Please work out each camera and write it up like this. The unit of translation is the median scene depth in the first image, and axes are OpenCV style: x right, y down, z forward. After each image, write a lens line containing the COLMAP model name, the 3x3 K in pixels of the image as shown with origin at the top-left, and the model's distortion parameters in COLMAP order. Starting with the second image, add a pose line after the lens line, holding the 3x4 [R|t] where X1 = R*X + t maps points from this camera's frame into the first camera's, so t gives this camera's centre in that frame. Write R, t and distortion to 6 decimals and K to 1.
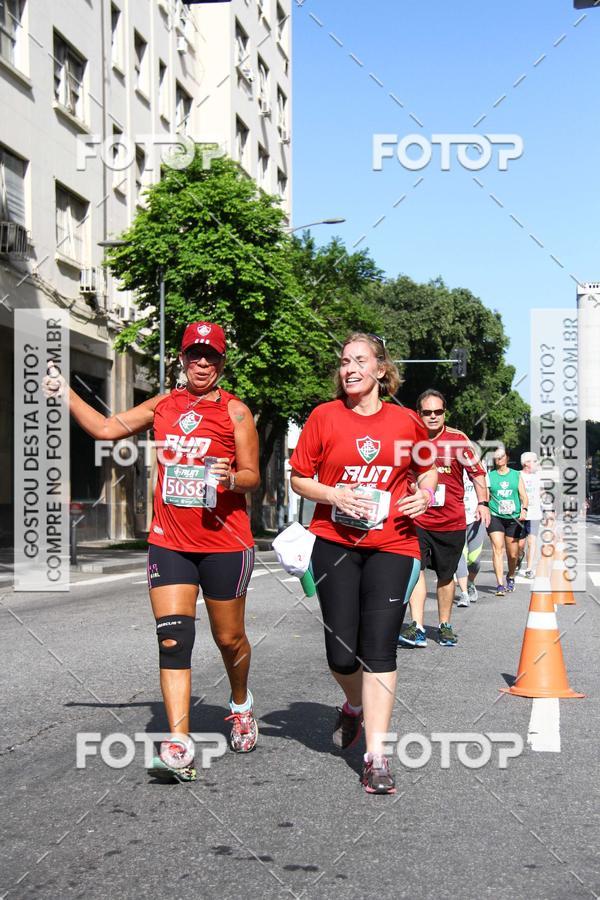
lens RADIAL K [[2473.0, 0, 279.1], [0, 2473.0, 454.2], [0, 0, 1]] dist [0.694507, 0.000000]
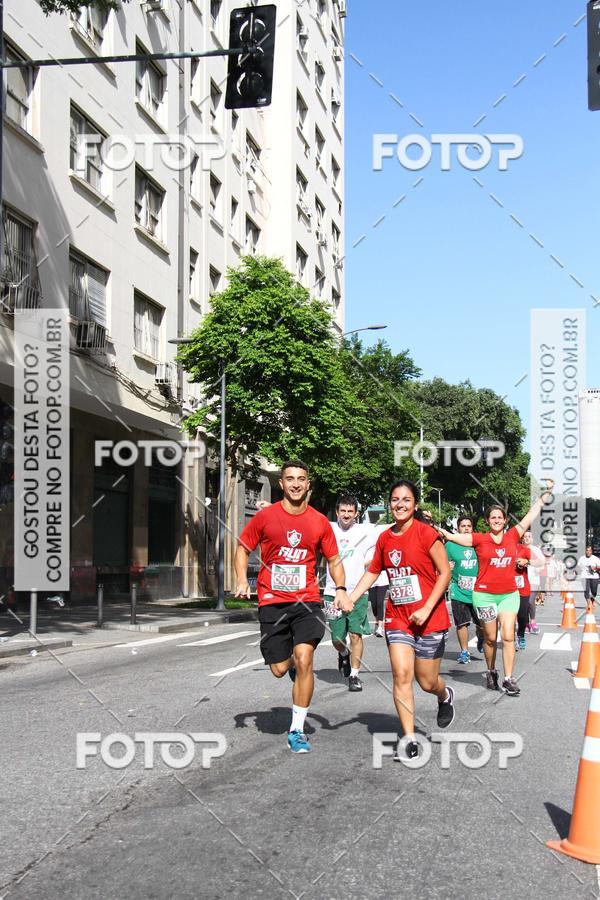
lens RADIAL K [[2473.0, 0, 234.4], [0, 2473.0, 384.6], [0, 0, 1]] dist [0.694507, 0.000000]
pose [[0.999609, -0.001656, -0.027922, -0.011240], [0.000084, 0.998419, -0.056202, 0.000092], [0.027971, 0.056178, 0.998029, -0.156559]]
